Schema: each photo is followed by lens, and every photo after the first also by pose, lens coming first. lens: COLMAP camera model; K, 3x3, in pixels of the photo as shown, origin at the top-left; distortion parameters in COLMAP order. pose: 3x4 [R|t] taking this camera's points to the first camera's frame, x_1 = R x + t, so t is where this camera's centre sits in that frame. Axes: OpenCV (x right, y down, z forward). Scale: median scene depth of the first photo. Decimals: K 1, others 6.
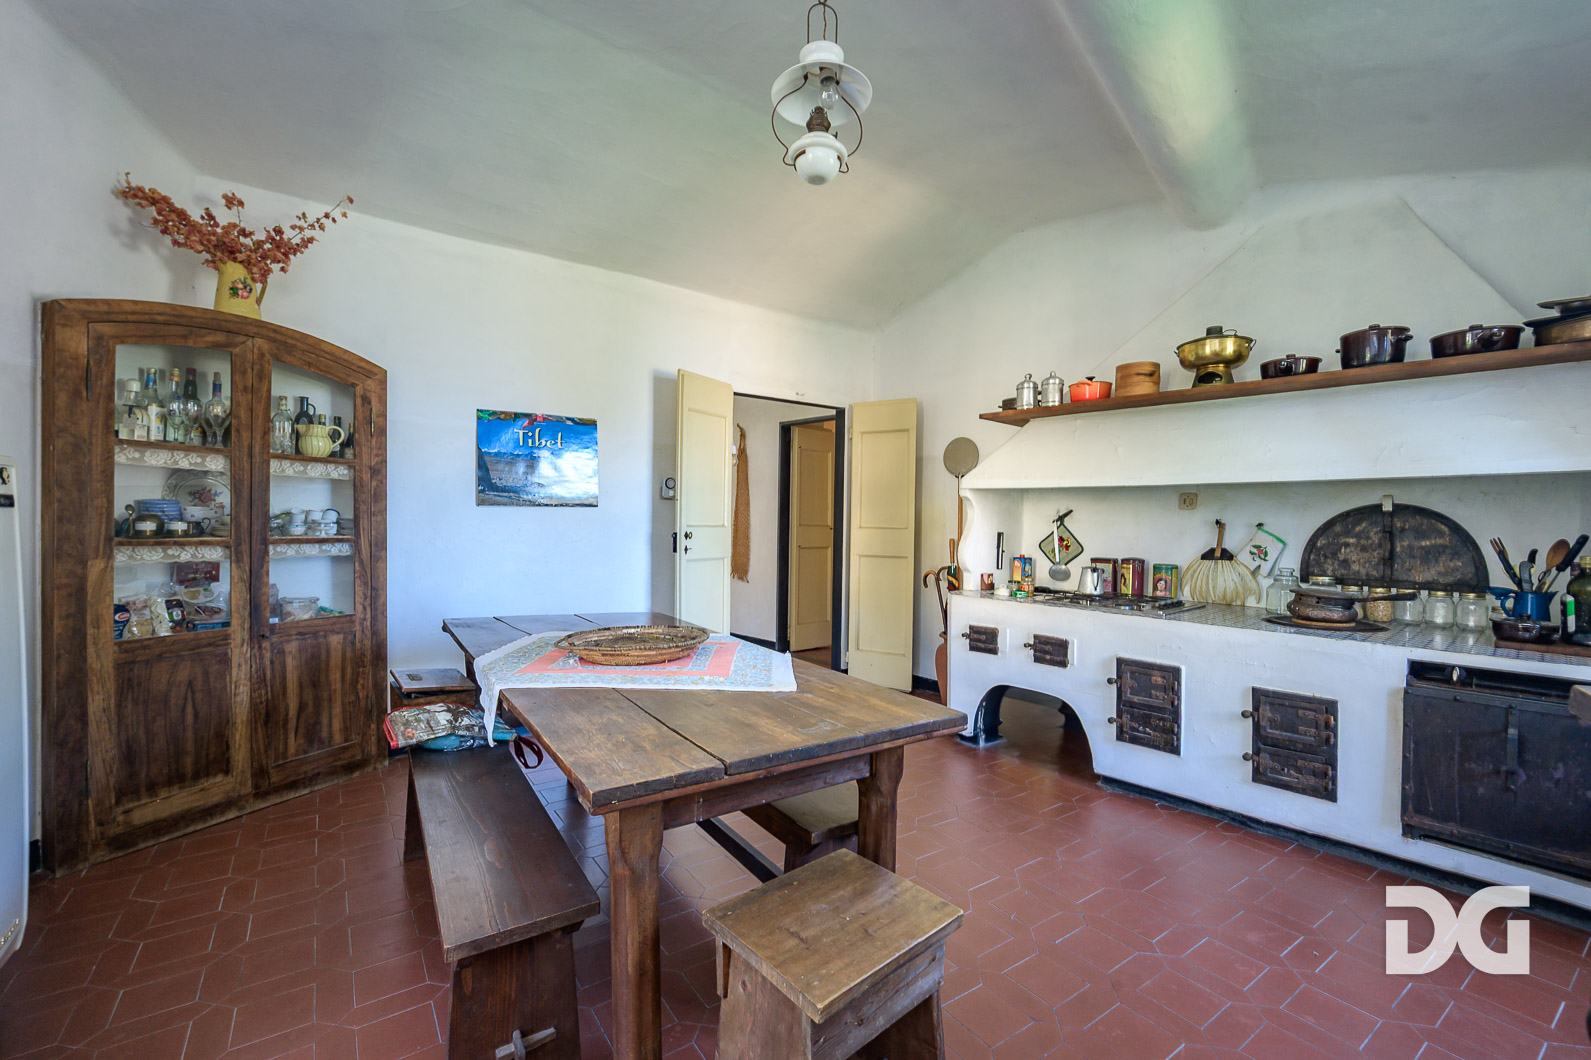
lens RADIAL K [[720.1, 0, 795.5], [0, 720.1, 530.0], [0, 0, 1]] dist [0.000887, 0.000010]
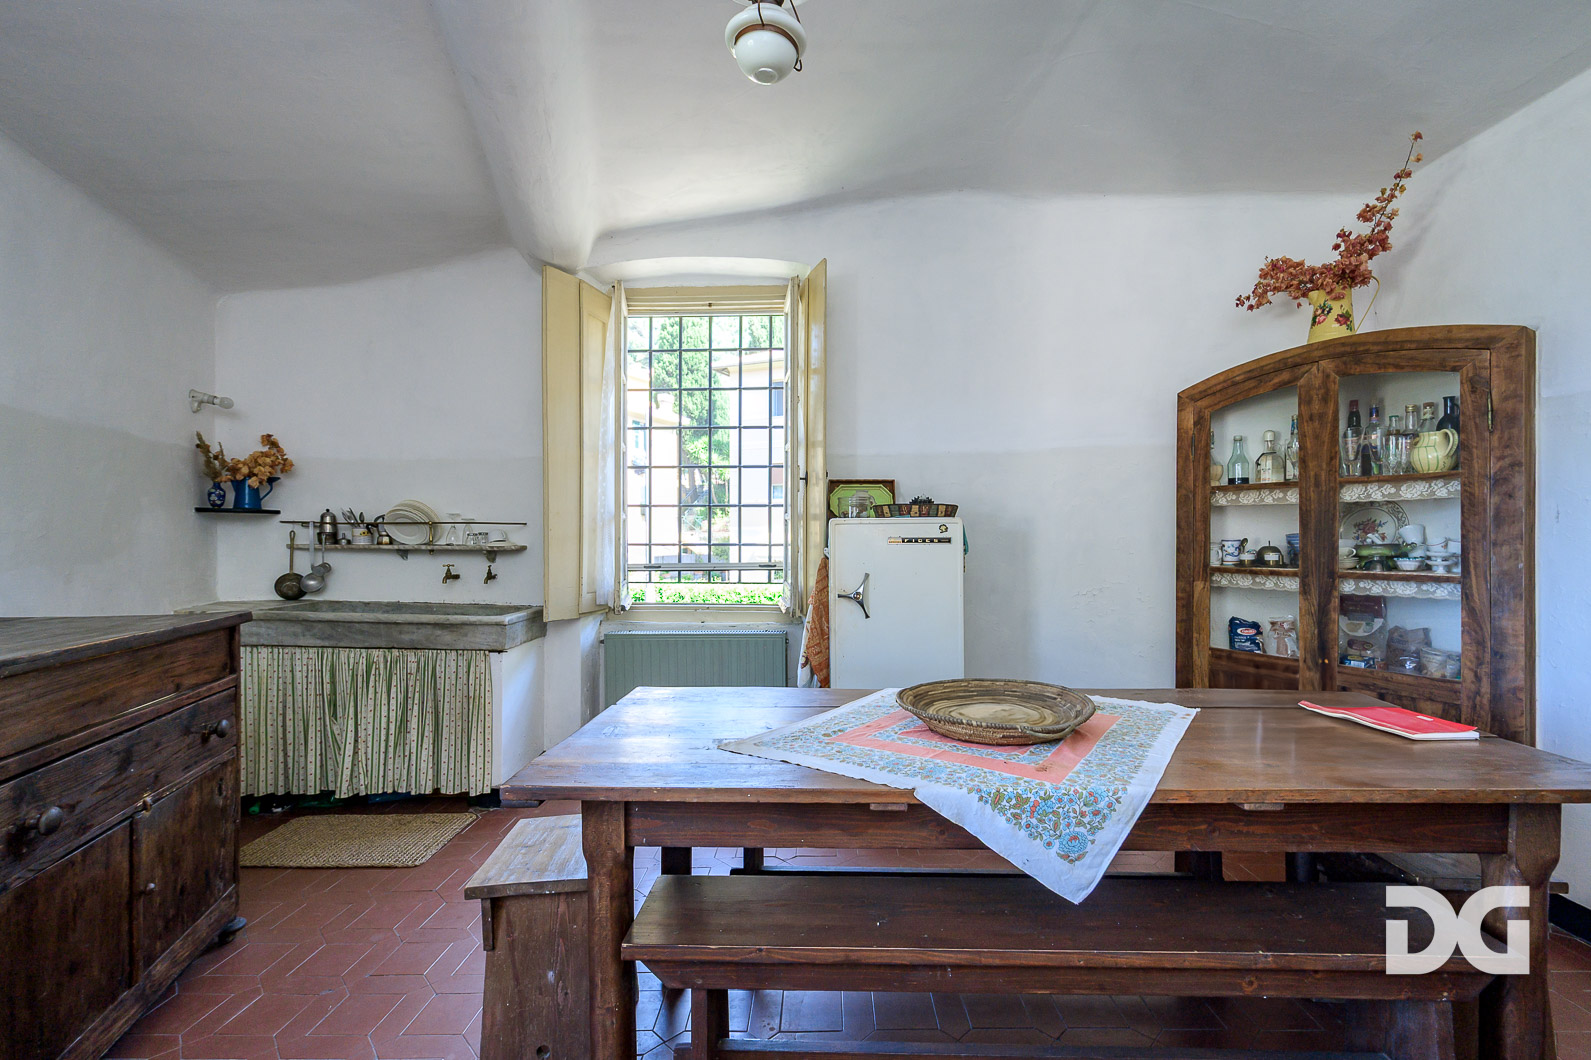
lens RADIAL K [[720.1, 0, 795.5], [0, 720.1, 530.0], [0, 0, 1]] dist [0.000887, 0.000010]
pose [[-0.623965, -0.021140, -0.781167, 0.432819], [-0.015804, 0.999771, -0.014433, -0.018110], [0.781293, 0.003340, -0.624156, 1.063687]]
